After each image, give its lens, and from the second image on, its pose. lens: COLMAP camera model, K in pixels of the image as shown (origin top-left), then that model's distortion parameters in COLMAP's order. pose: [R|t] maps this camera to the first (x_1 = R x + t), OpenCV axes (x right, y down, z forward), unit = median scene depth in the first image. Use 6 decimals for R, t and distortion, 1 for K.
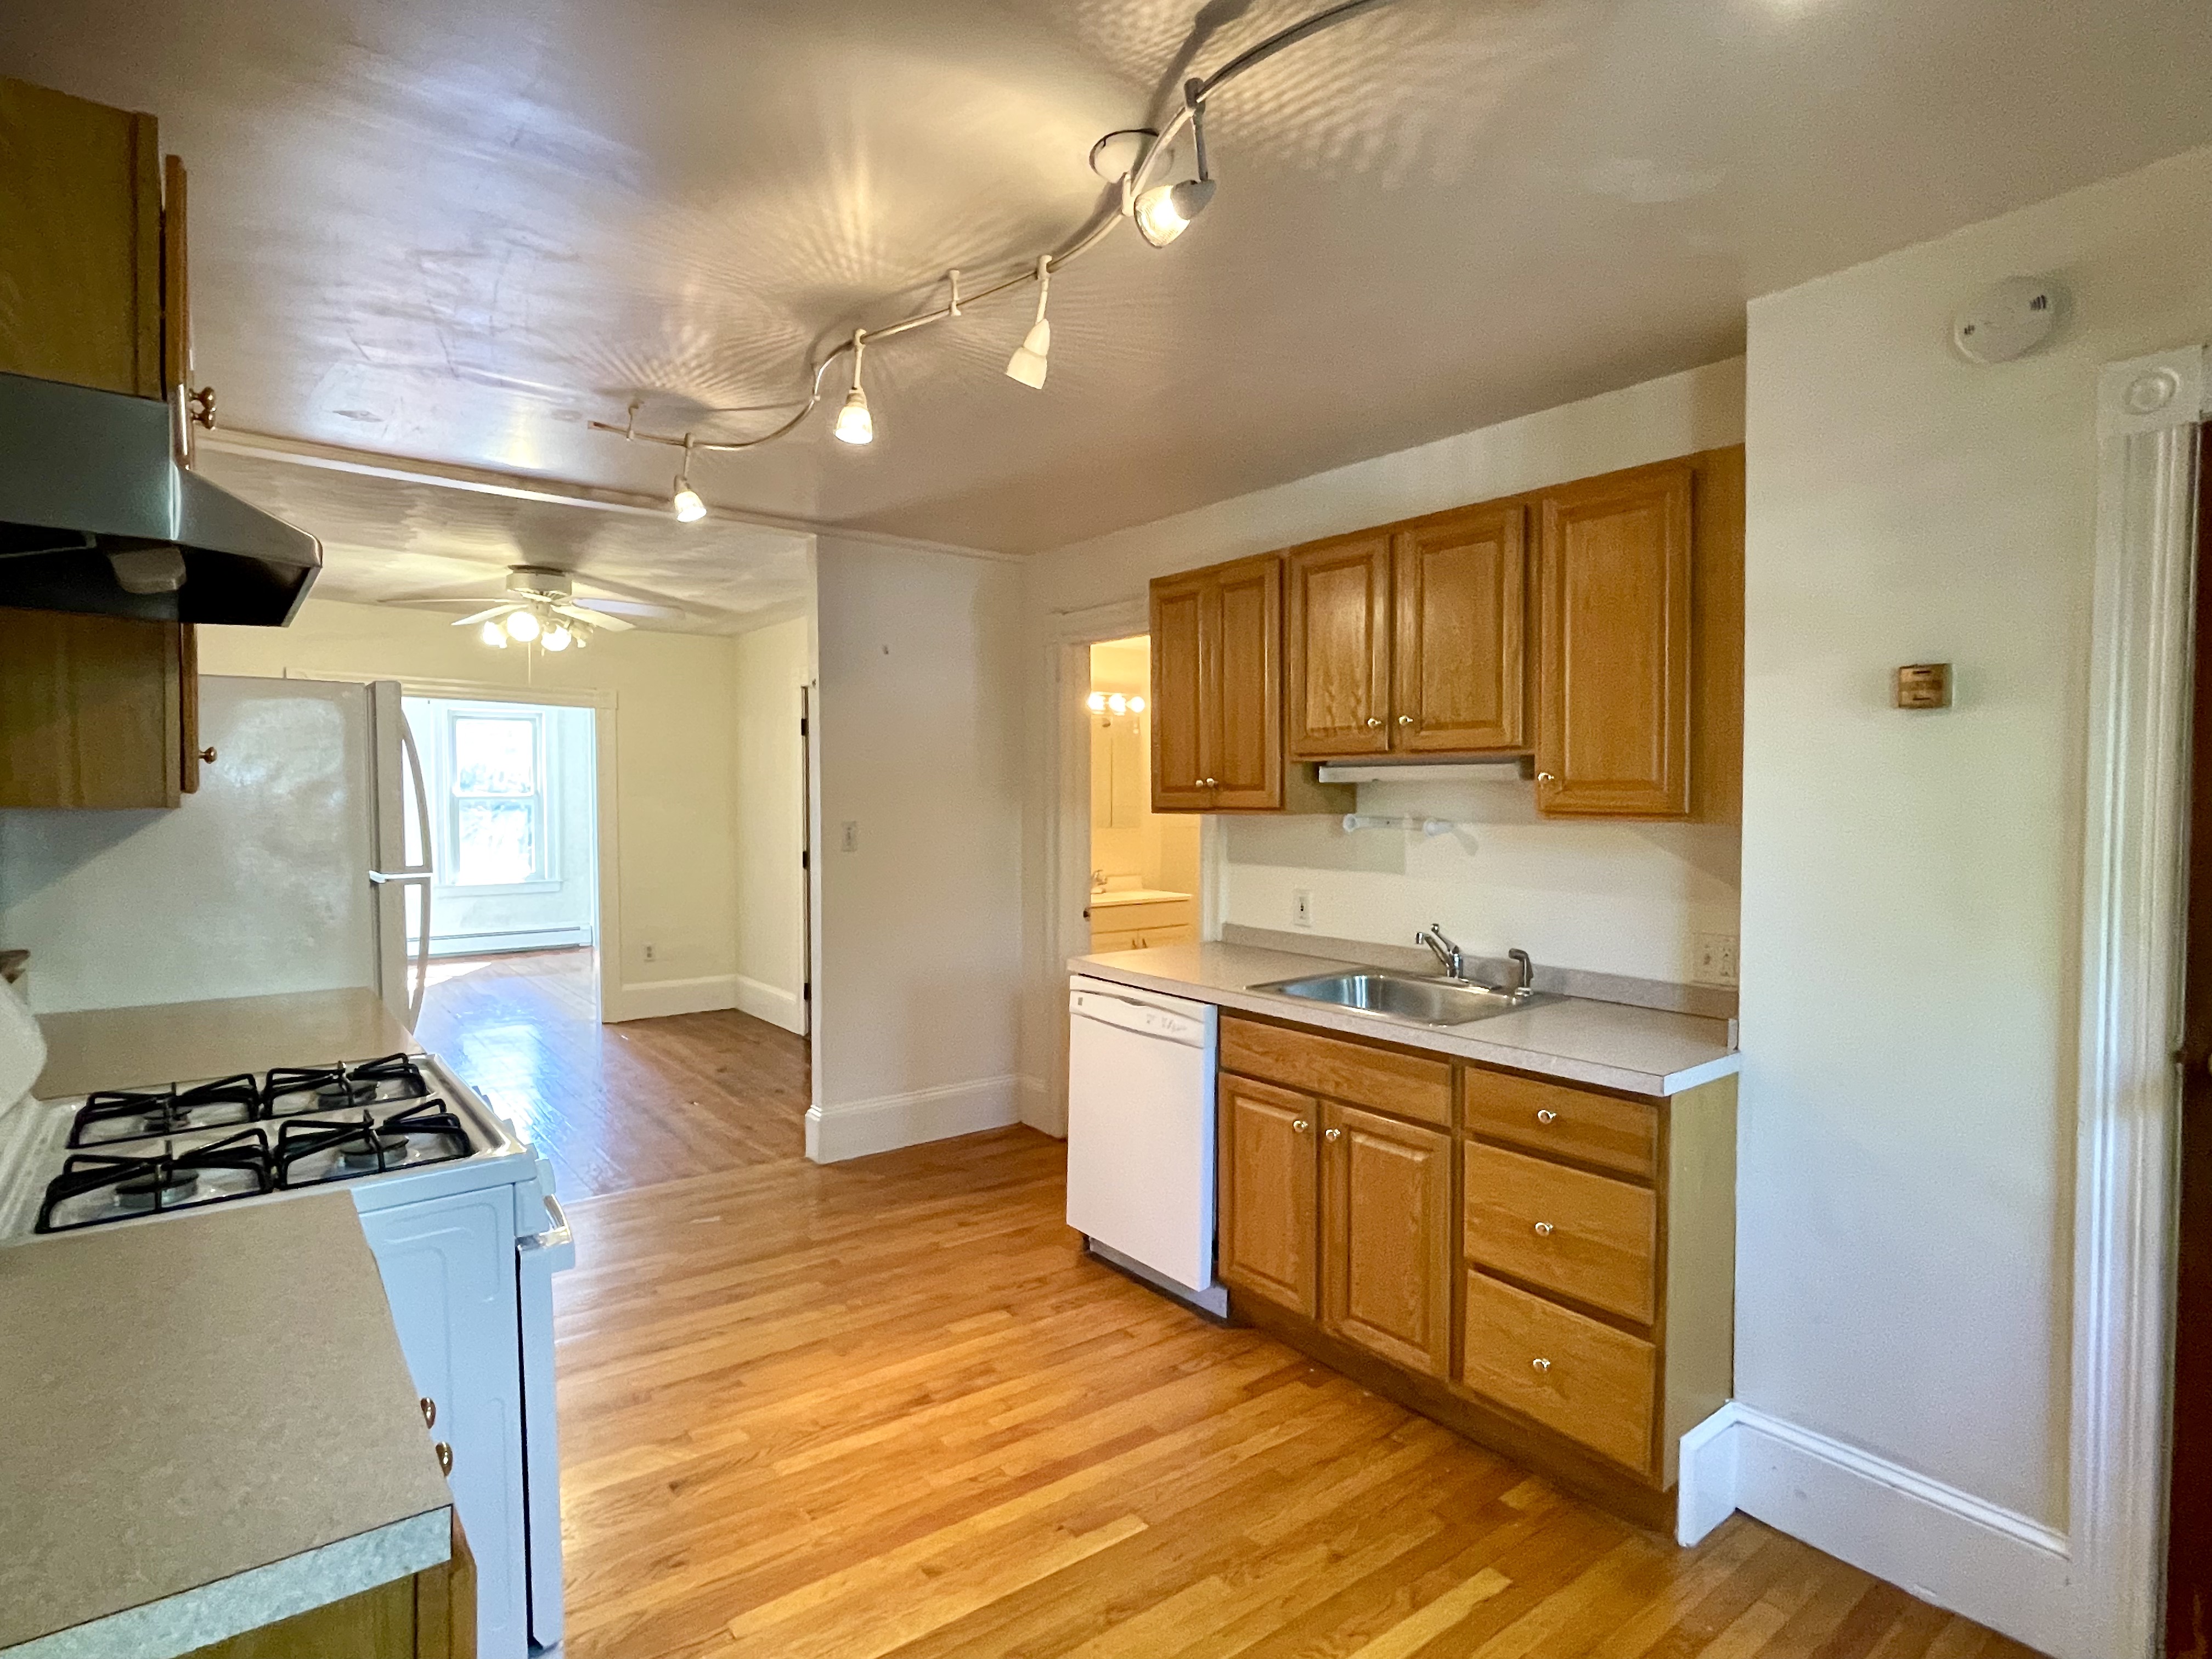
lens RADIAL K [[1150.9, 0, 1085.5], [0, 1150.9, 815.5], [0, 0, 1]] dist [-0.000618, 0.001227]
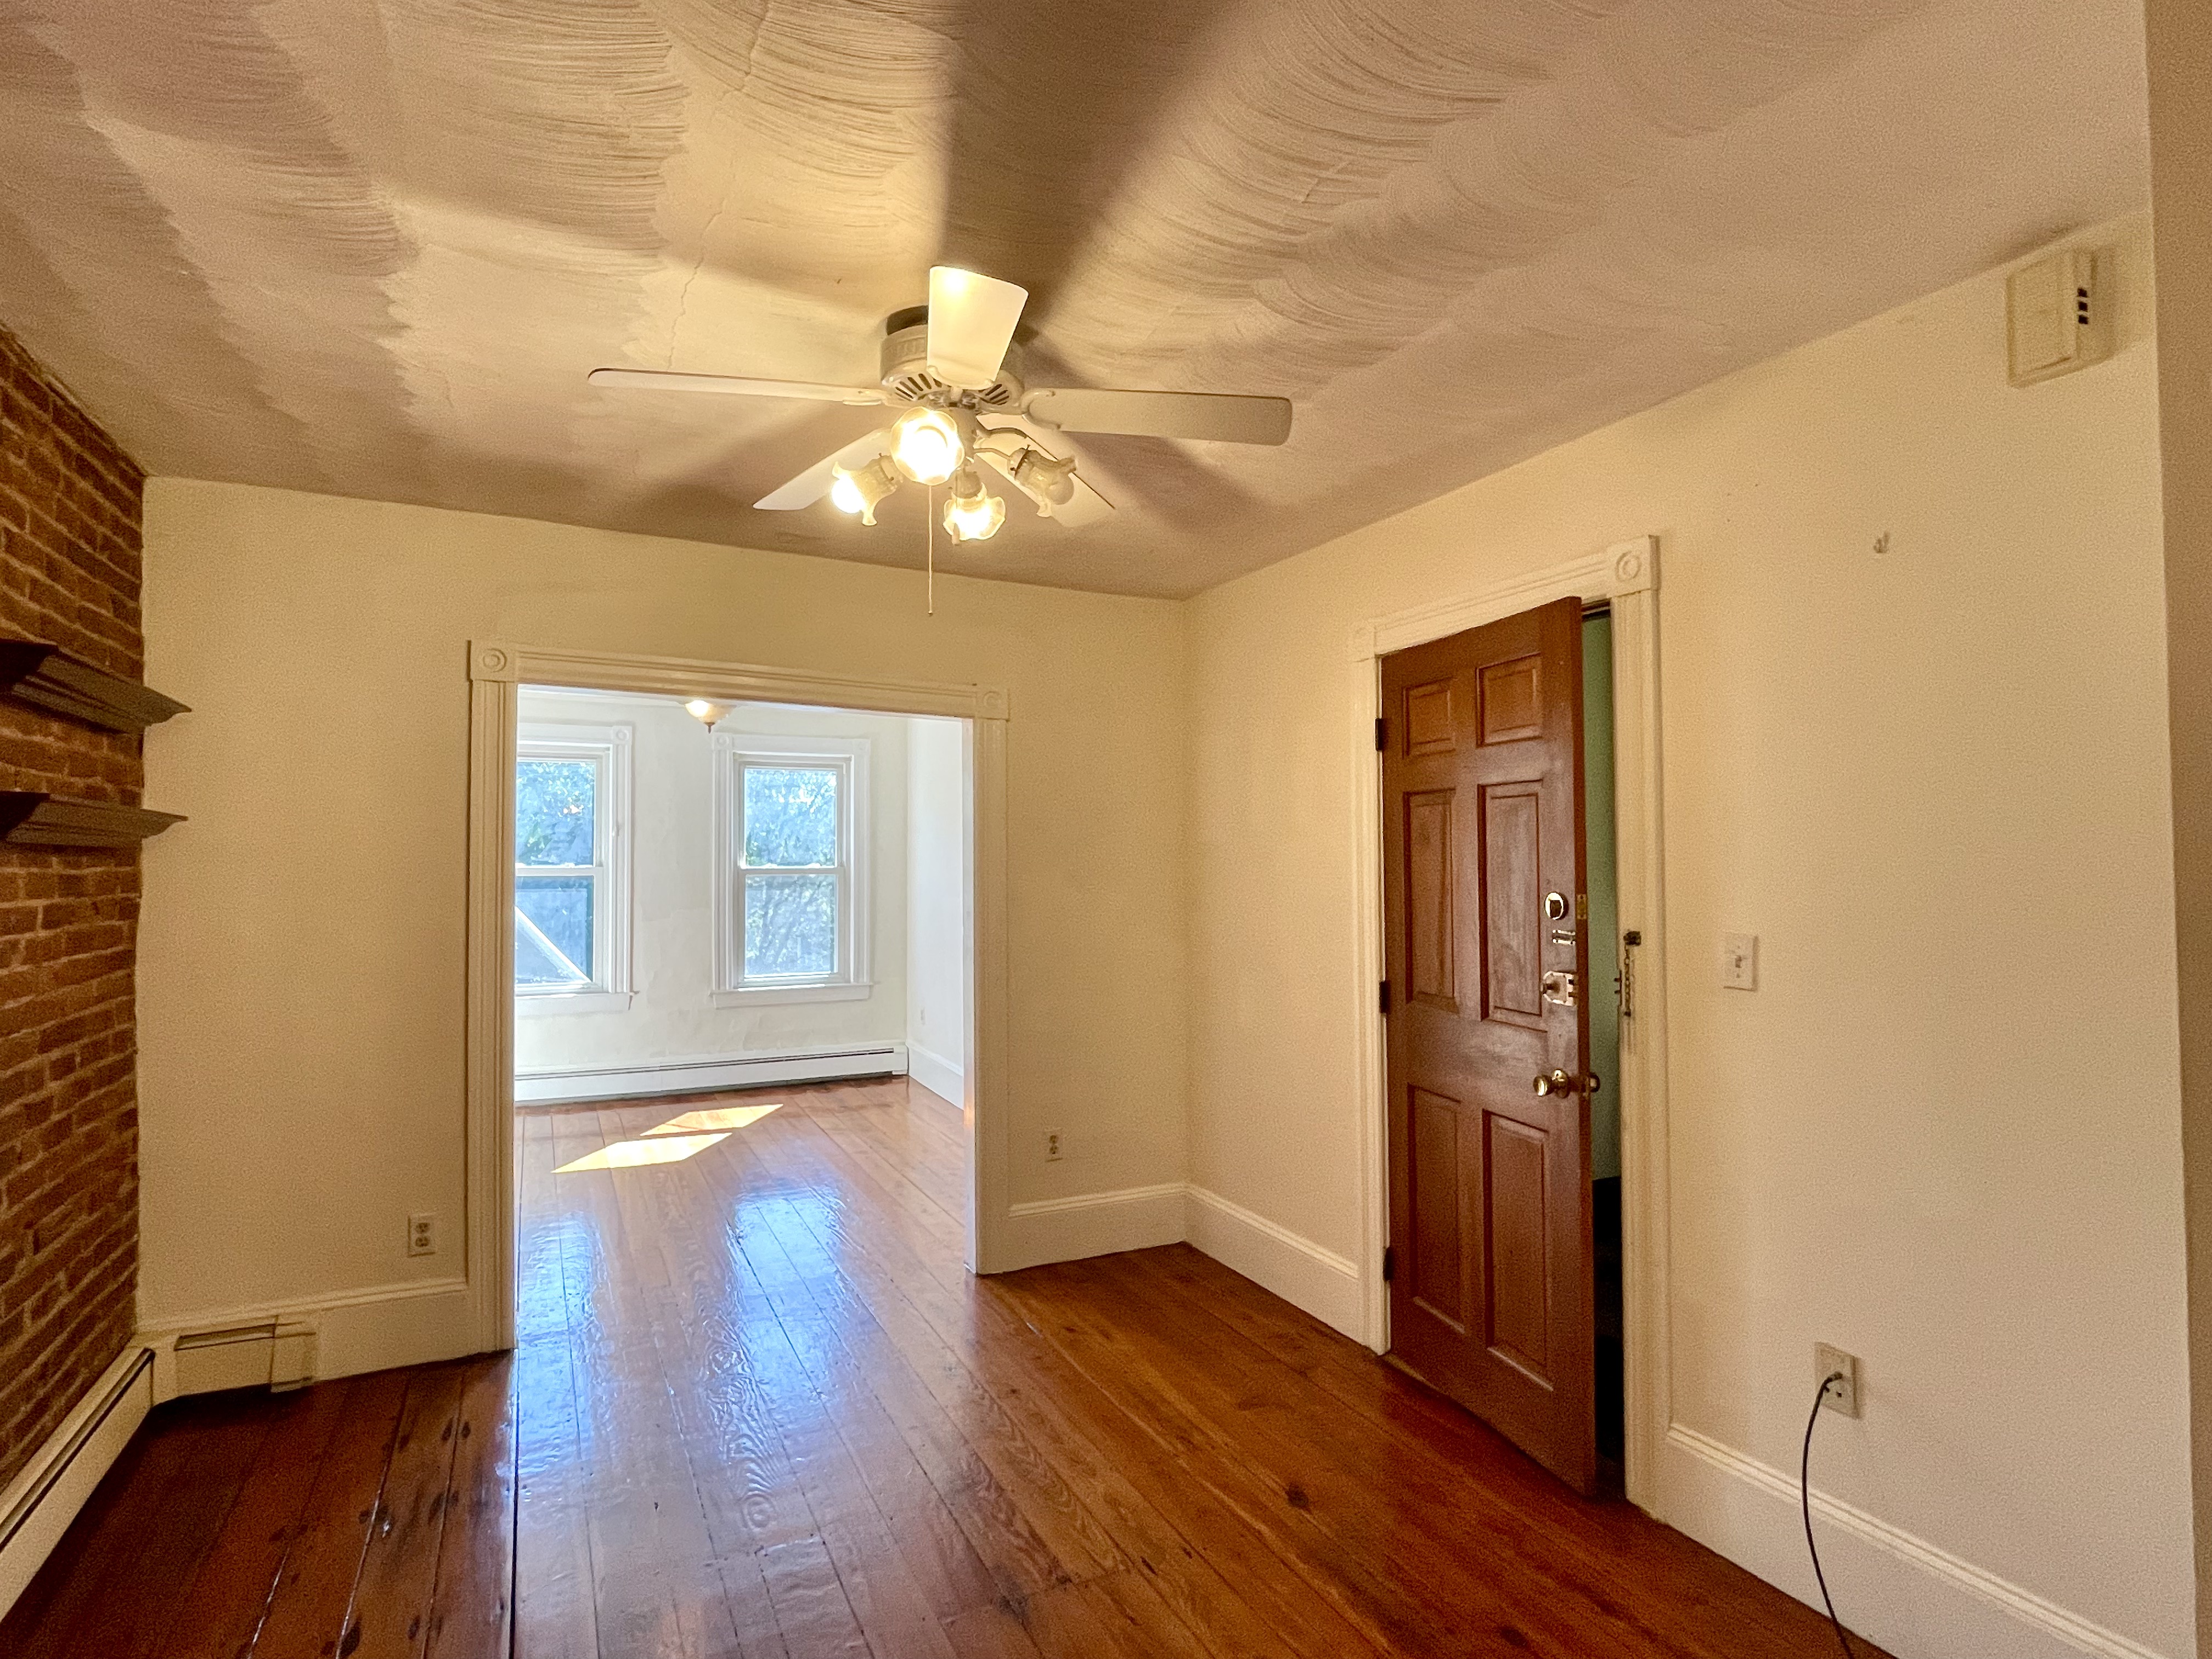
lens RADIAL K [[1150.9, 0, 1098.6], [0, 1150.9, 830.8], [0, 0, 1]] dist [-0.000618, 0.001227]
pose [[0.981426, -0.003284, -0.191815, -0.510559], [-0.006309, 0.998760, -0.049380, -0.018321], [0.191739, 0.049673, 0.980188, 0.904463]]
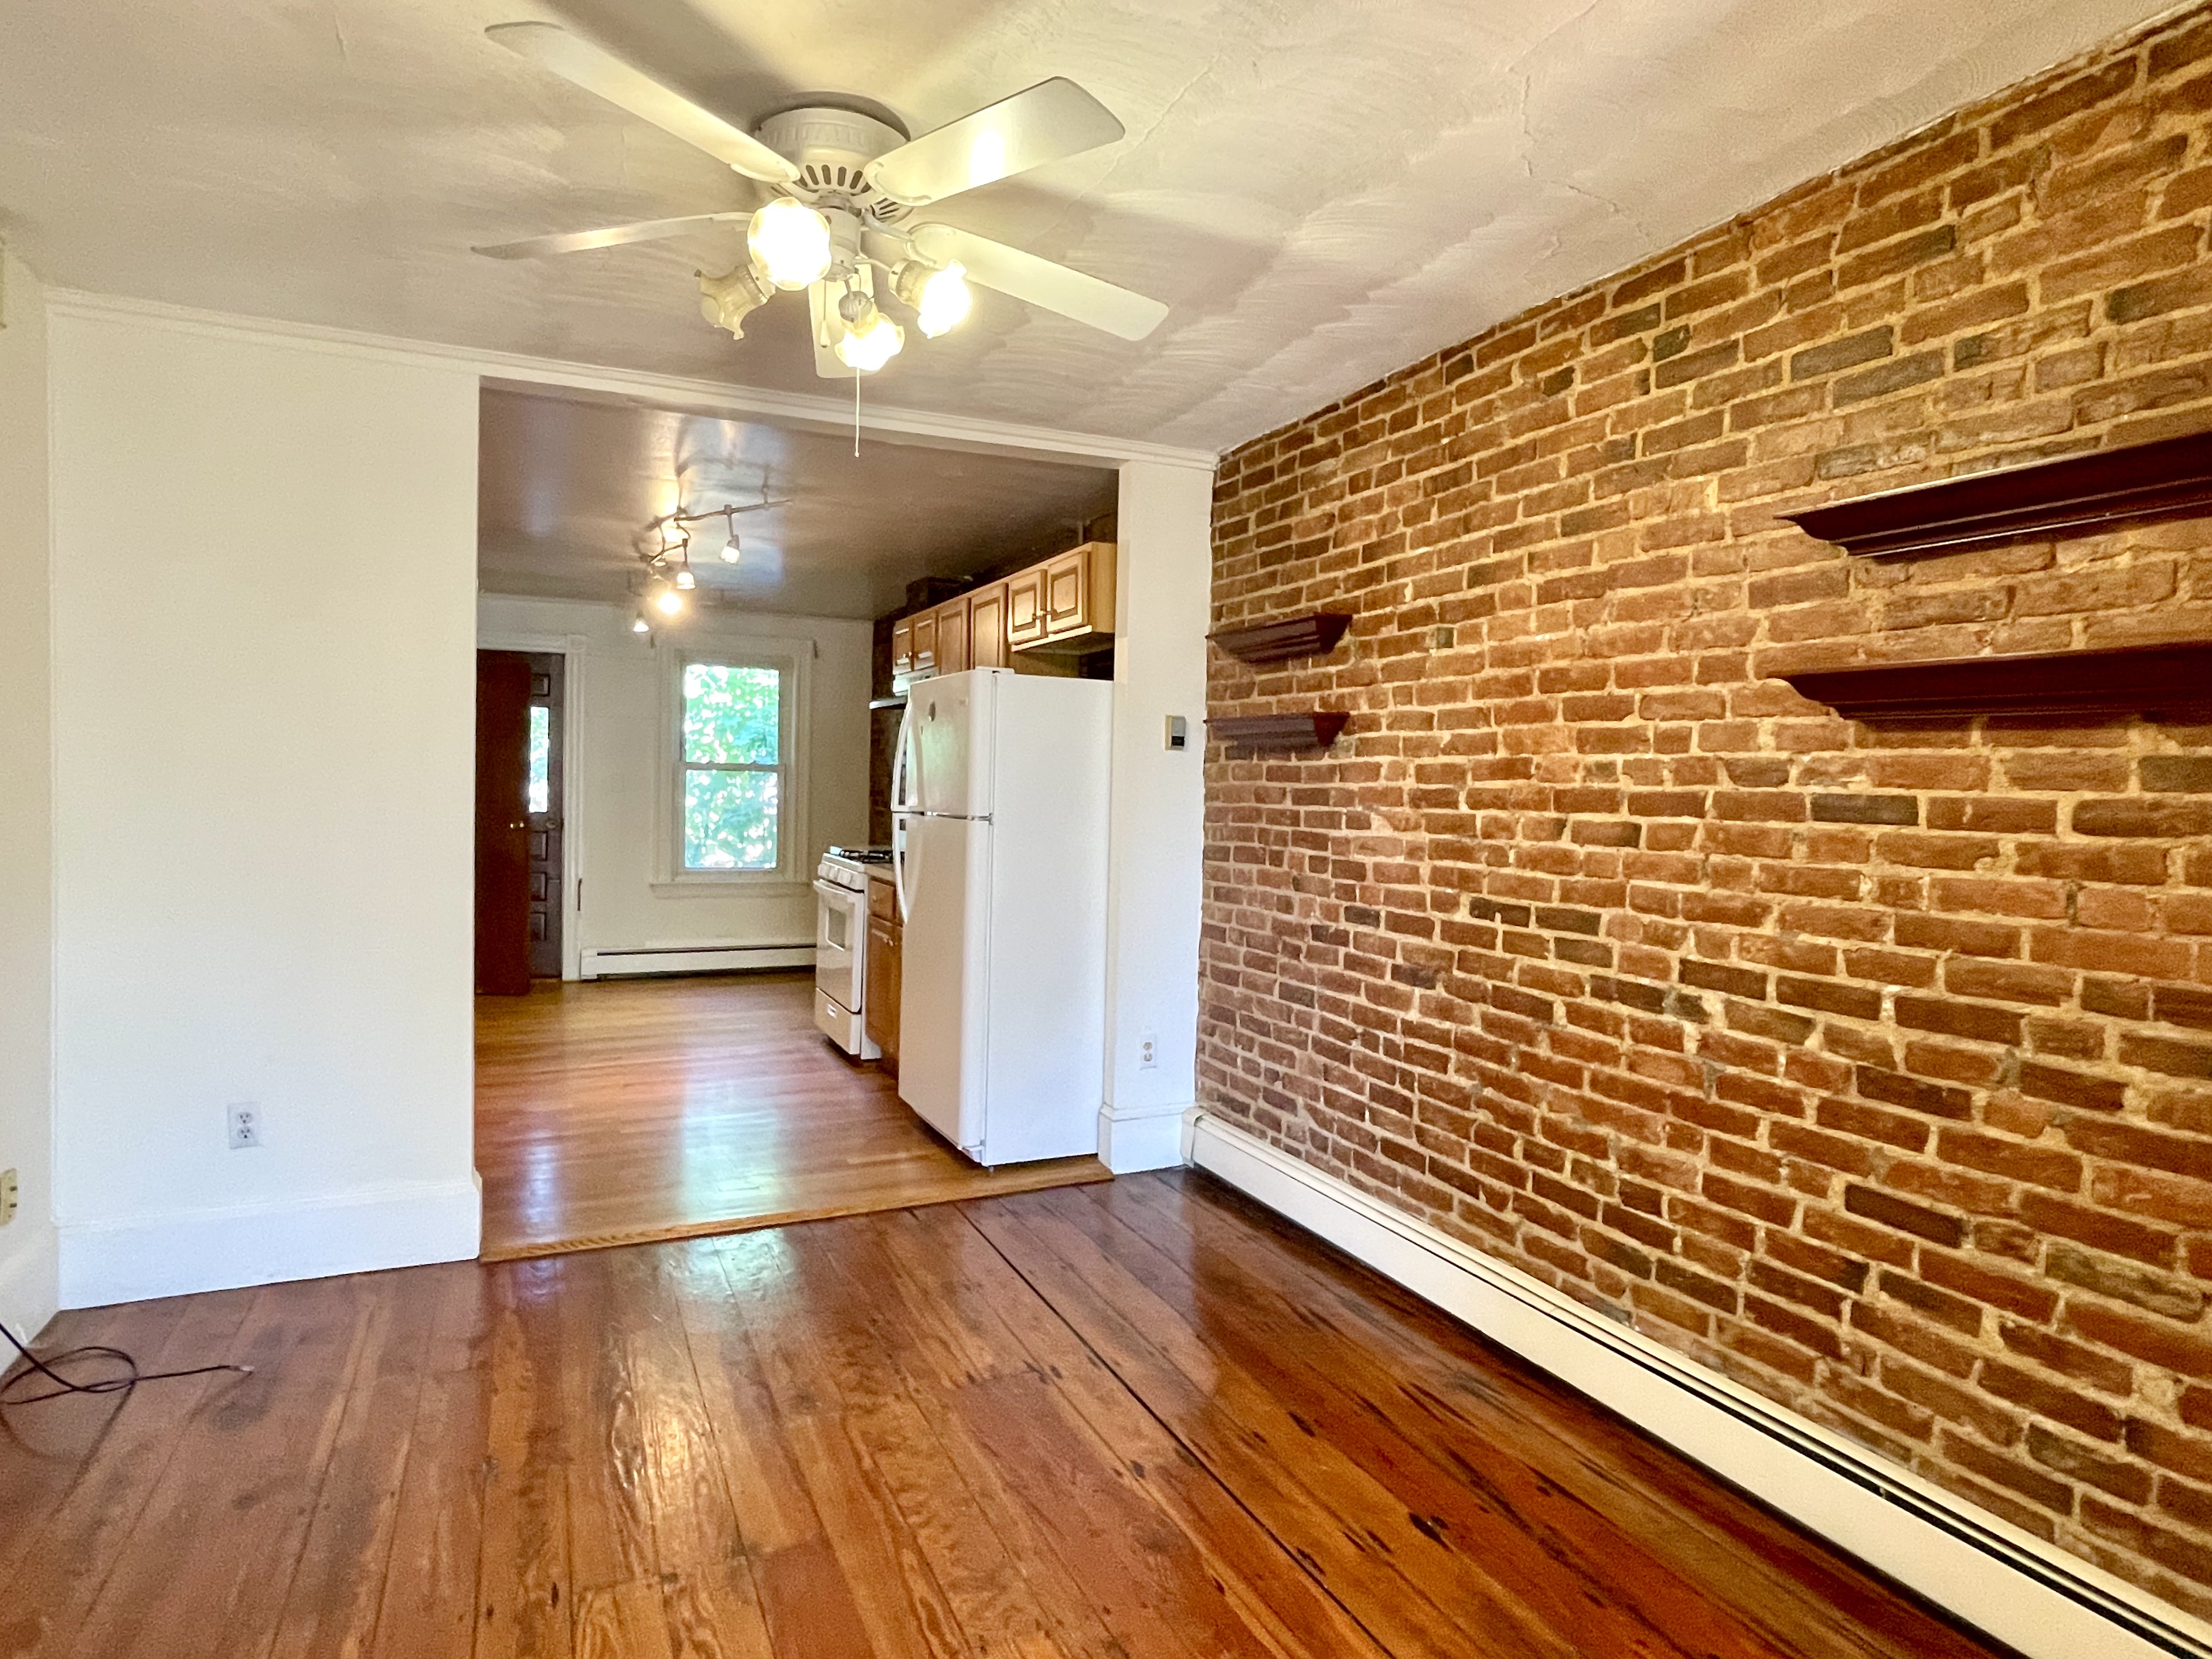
lens RADIAL K [[1230.6, 0, 1098.8], [0, 1230.6, 825.9], [0, 0, 1]] dist [-0.002391, 0.000515]
pose [[-0.976401, -0.026669, 0.214314, -0.970286], [-0.015275, 0.998389, 0.054646, -0.014997], [-0.215426, 0.050083, -0.975235, 2.068670]]
